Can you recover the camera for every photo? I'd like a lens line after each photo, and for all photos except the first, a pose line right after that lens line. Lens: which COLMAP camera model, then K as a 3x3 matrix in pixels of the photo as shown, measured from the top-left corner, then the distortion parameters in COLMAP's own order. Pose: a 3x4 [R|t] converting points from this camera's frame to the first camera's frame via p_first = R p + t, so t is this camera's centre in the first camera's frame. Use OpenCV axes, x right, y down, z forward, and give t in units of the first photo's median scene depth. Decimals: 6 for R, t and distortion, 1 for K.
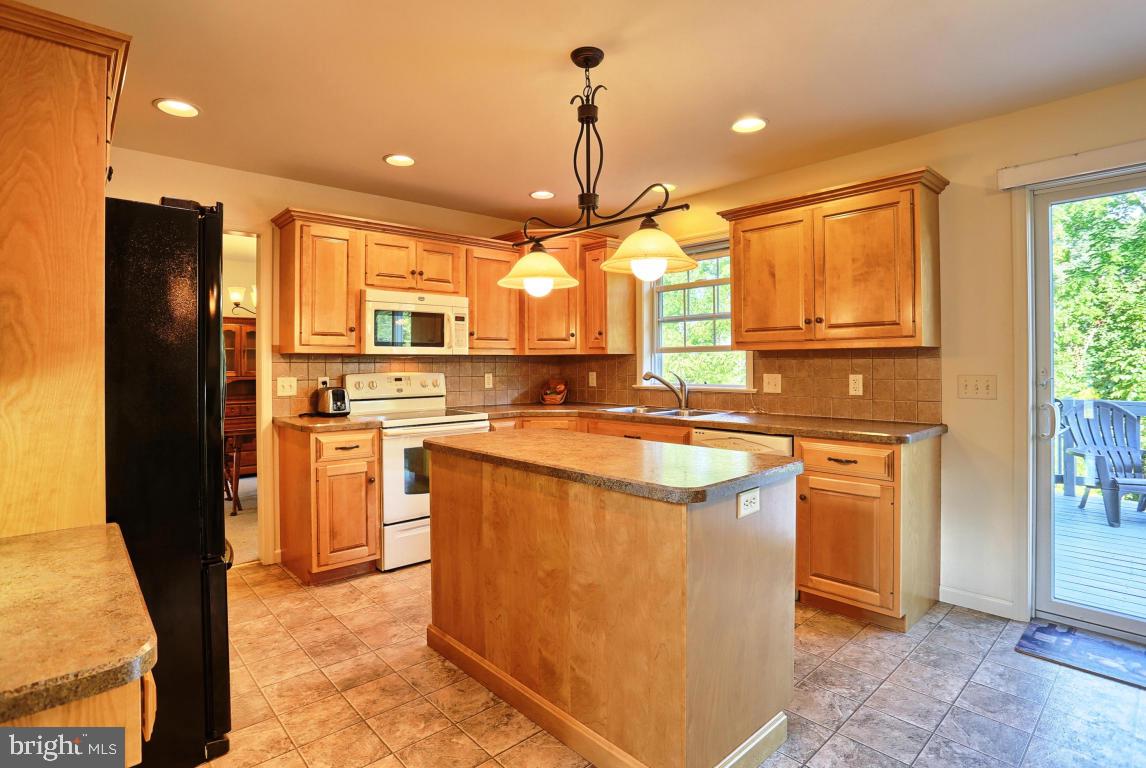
lens RADIAL K [[578.7, 0, 572.0], [0, 578.7, 362.7], [0, 0, 1]] dist [-0.001153, -0.000001]
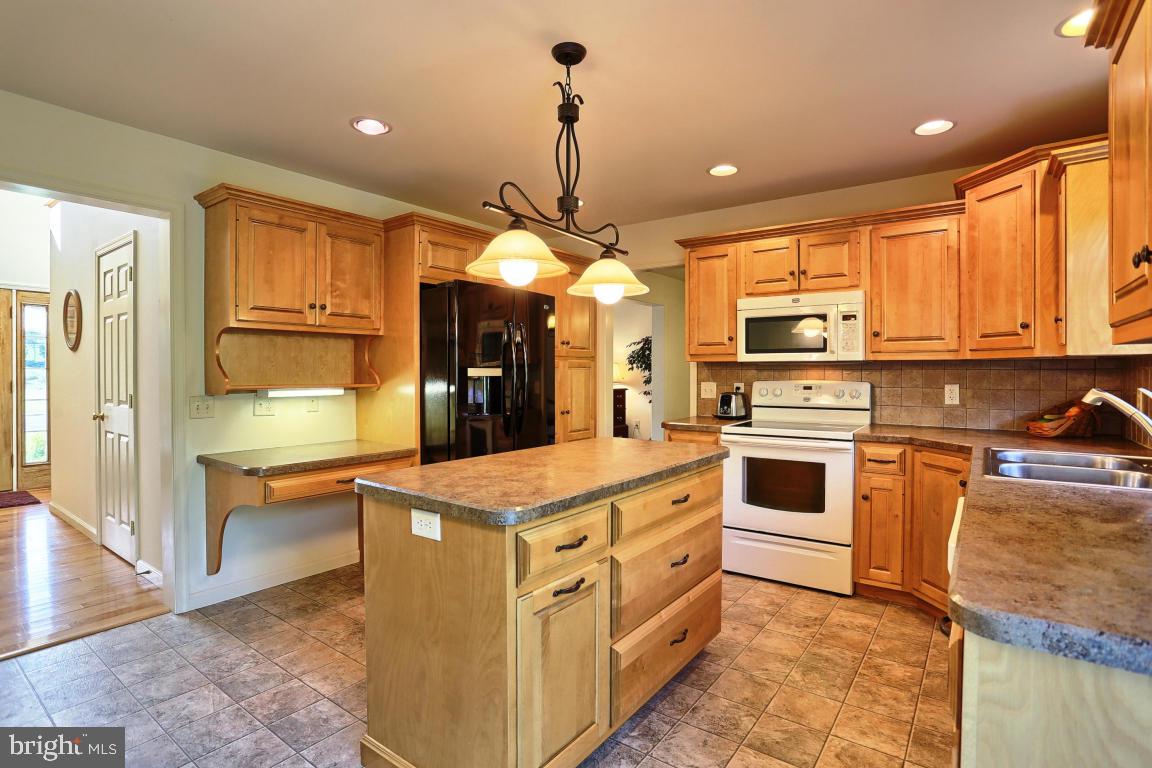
lens RADIAL K [[567.4, 0, 571.1], [0, 567.4, 375.4], [0, 0, 1]] dist [-0.068917, 0.028426]
pose [[0.198544, 0.014557, -0.979984, 0.542335], [0.004239, 0.999868, 0.015711, -0.007300], [0.980083, -0.007273, 0.198456, 0.474811]]
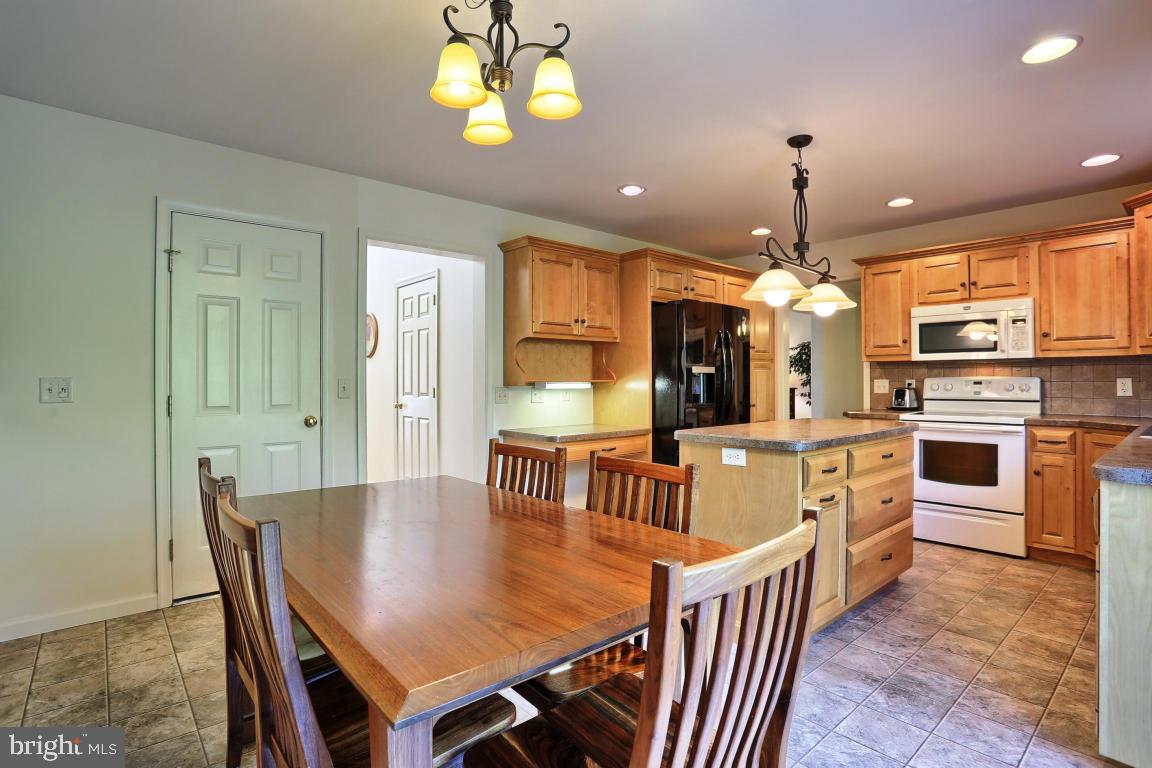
lens RADIAL K [[567.4, 0, 571.1], [0, 567.4, 375.4], [0, 0, 1]] dist [-0.068917, 0.028426]
pose [[-0.014034, -0.000883, -0.999901, 0.776087], [0.008094, 0.999967, -0.000997, 0.010619], [0.999869, -0.008107, -0.014026, 0.277963]]
